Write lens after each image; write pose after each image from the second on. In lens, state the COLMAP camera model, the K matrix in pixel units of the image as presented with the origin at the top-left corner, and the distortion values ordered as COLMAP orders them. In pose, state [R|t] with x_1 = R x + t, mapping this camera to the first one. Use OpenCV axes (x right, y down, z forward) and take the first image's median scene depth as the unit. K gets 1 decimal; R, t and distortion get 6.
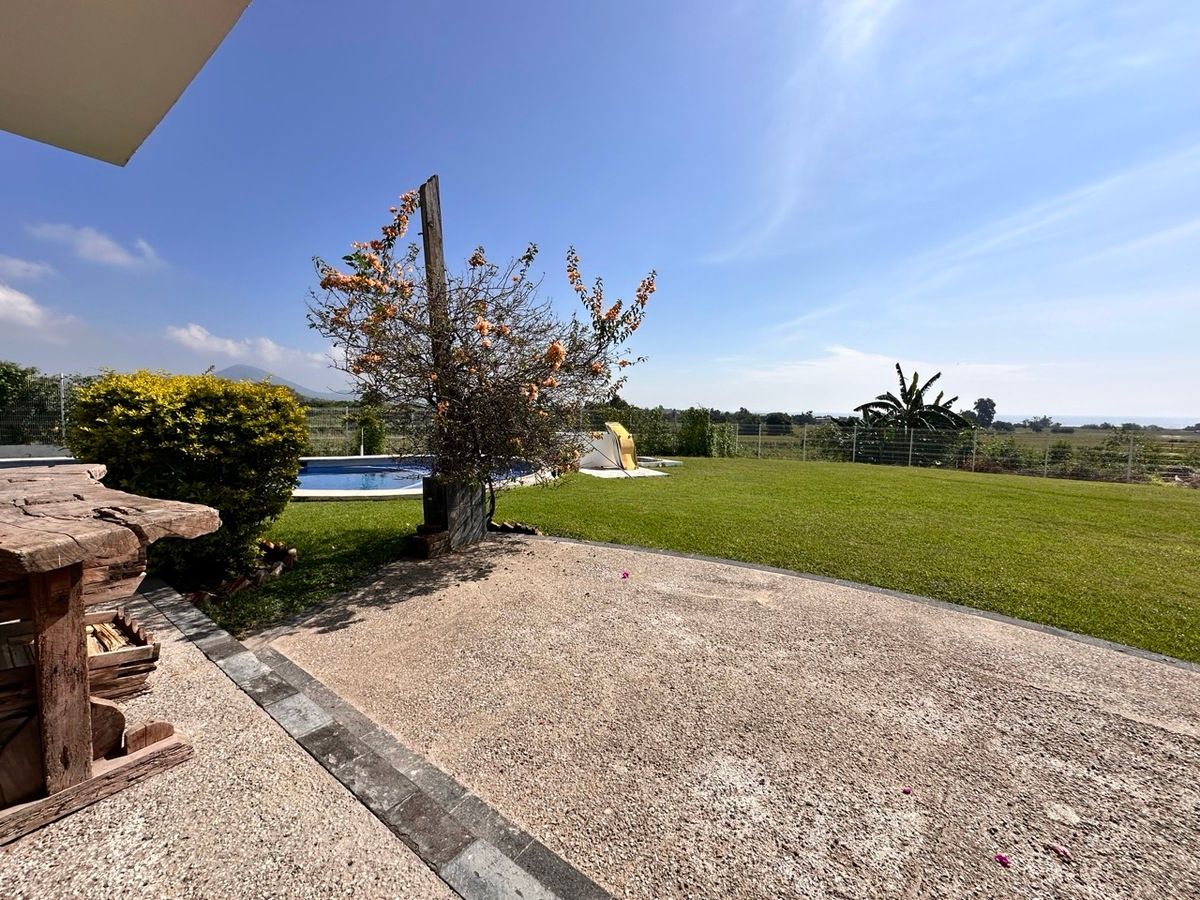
lens RADIAL K [[479.1, 0, 601.3], [0, 479.1, 448.8], [0, 0, 1]] dist [-0.000128, 0.000801]
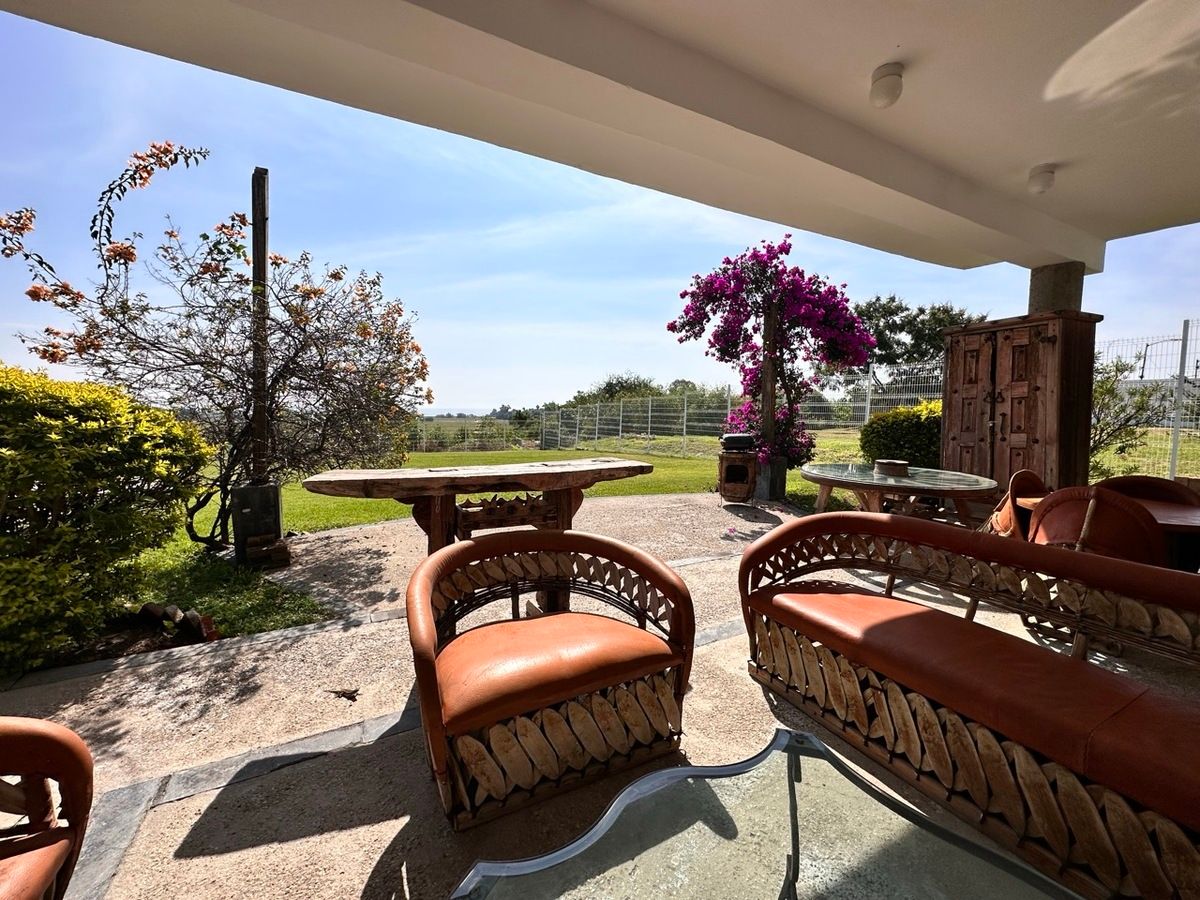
lens RADIAL K [[479.1, 0, 603.1], [0, 479.1, 451.7], [0, 0, 1]] dist [-0.000128, 0.000801]
pose [[0.434458, -0.091559, 0.896026, -1.271907], [0.074616, 0.995059, 0.065499, -0.020030], [-0.897596, 0.038401, 0.439143, 0.001412]]
